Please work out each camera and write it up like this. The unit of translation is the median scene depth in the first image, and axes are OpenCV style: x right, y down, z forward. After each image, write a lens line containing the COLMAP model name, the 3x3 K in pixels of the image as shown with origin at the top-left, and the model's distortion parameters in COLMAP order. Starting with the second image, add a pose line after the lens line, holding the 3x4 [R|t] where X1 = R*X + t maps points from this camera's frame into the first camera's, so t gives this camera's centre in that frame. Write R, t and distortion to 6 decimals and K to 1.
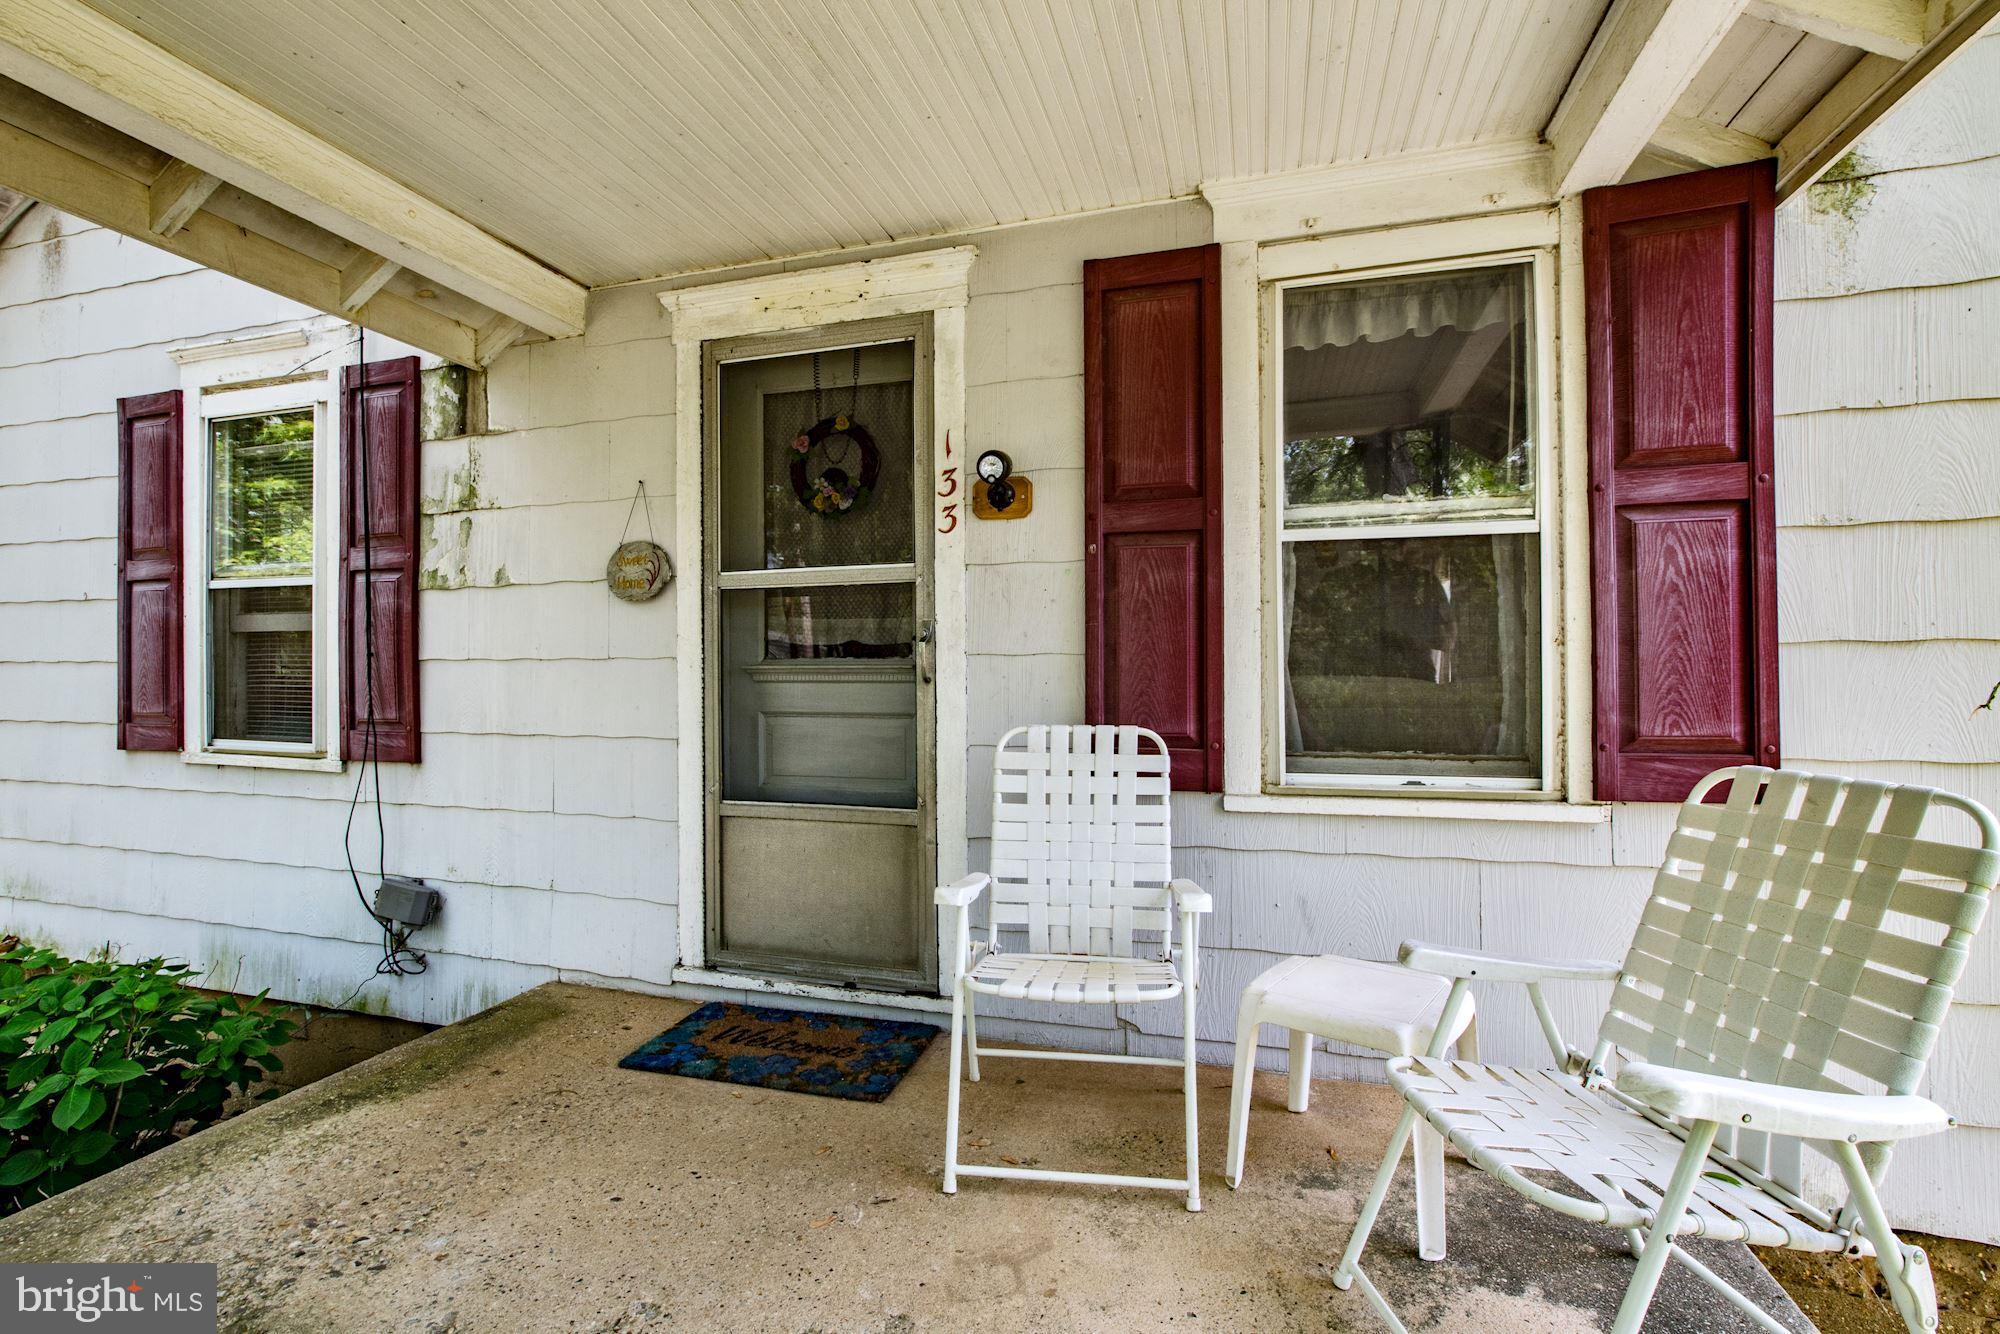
lens RADIAL K [[901.4, 0, 986.7], [0, 901.4, 670.9], [0, 0, 1]] dist [-0.011359, 0.001001]
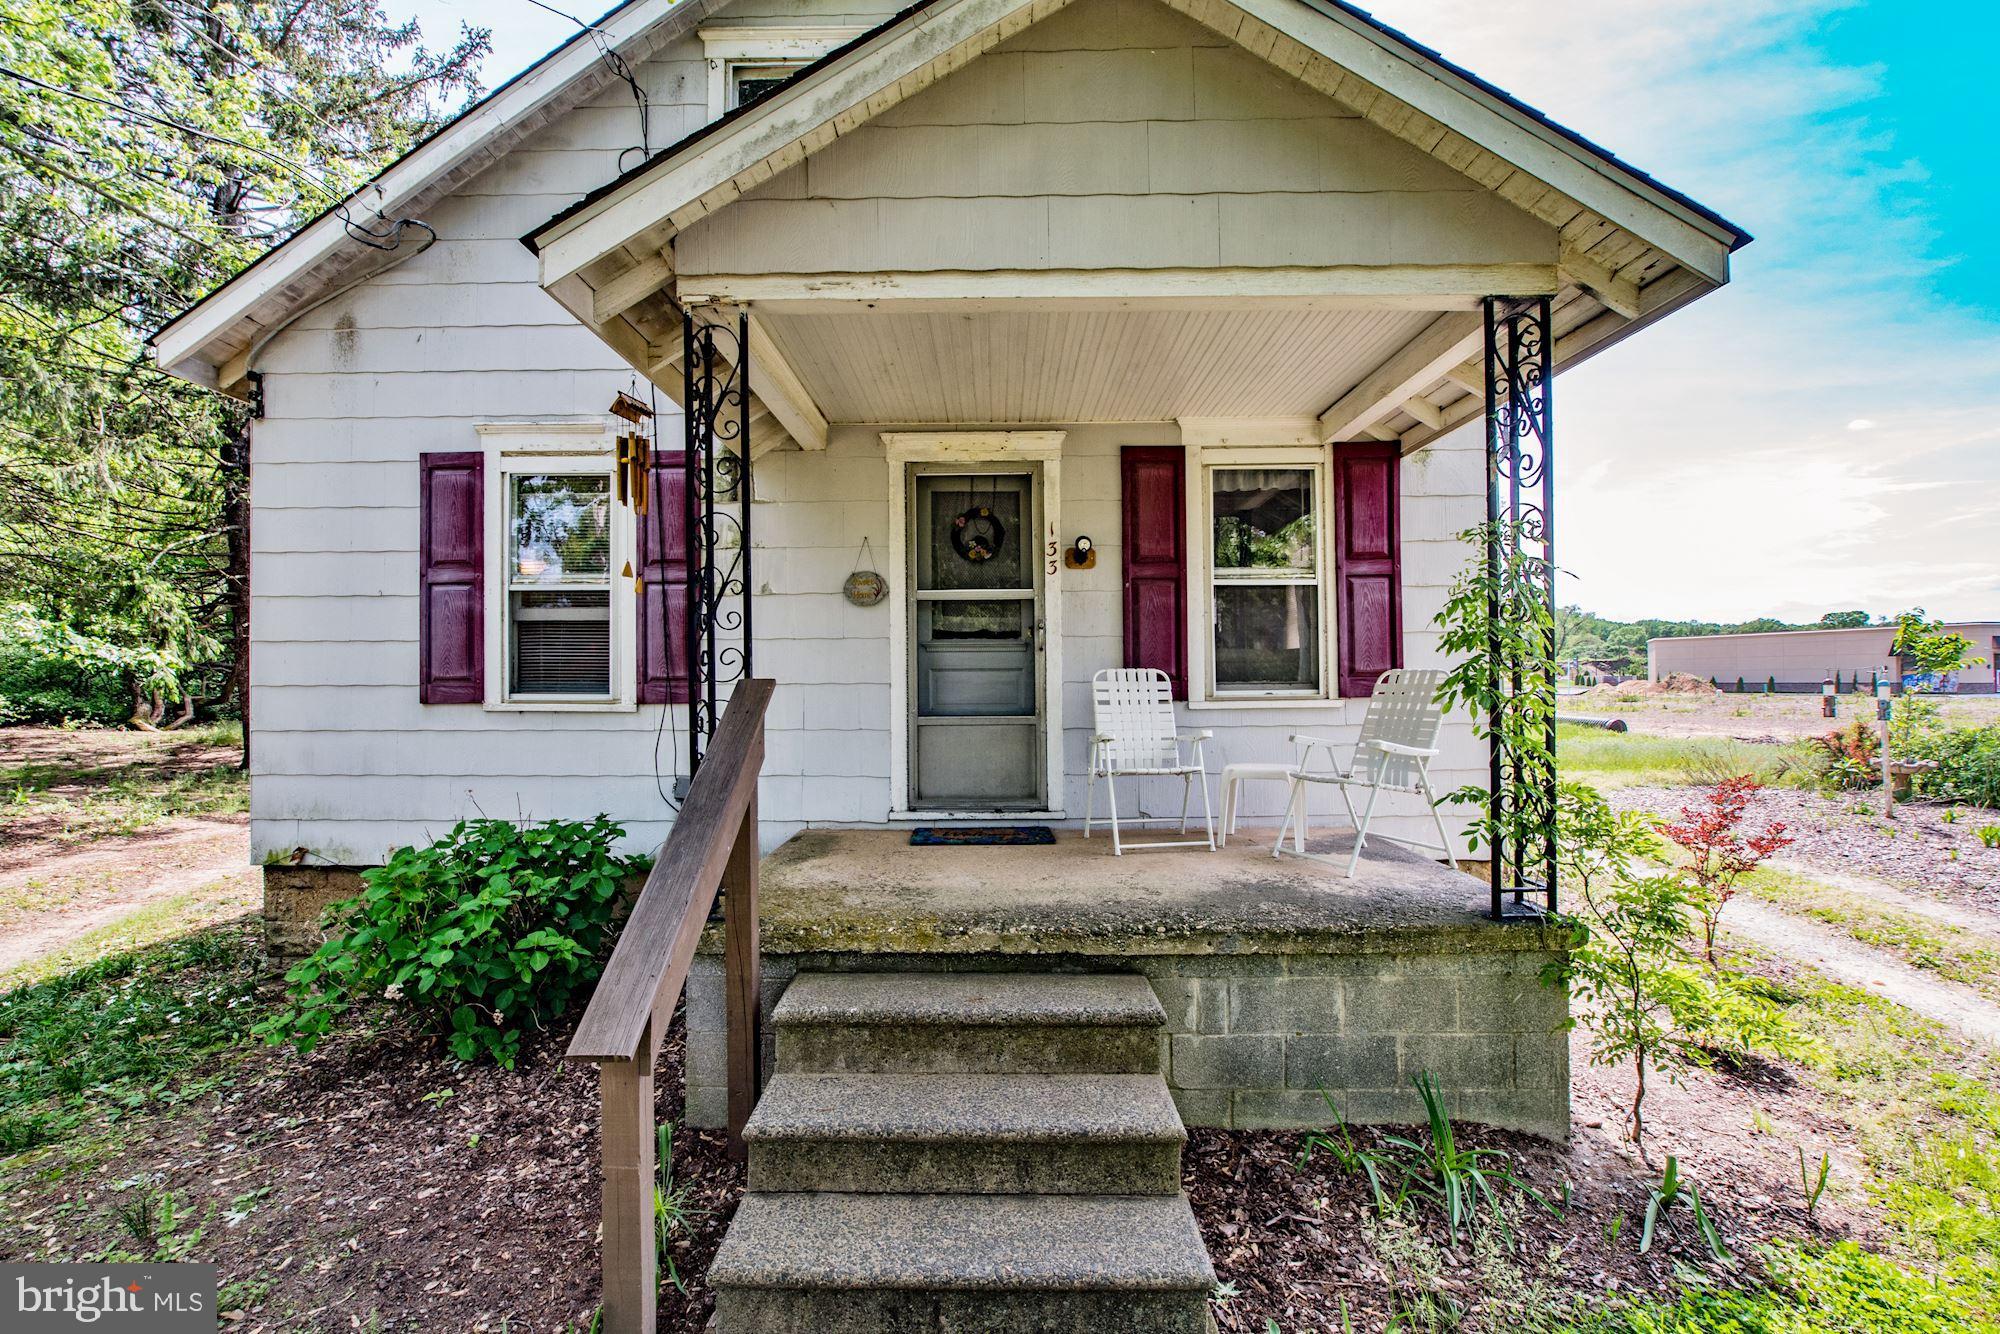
lens RADIAL K [[901.4, 0, 986.7], [0, 901.4, 670.9], [0, 0, 1]] dist [-0.011359, 0.001001]
pose [[0.958730, 0.000084, 0.284319, -0.723459], [0.003414, 0.999924, -0.011809, 0.078401], [-0.284298, 0.012293, 0.958657, -0.826075]]
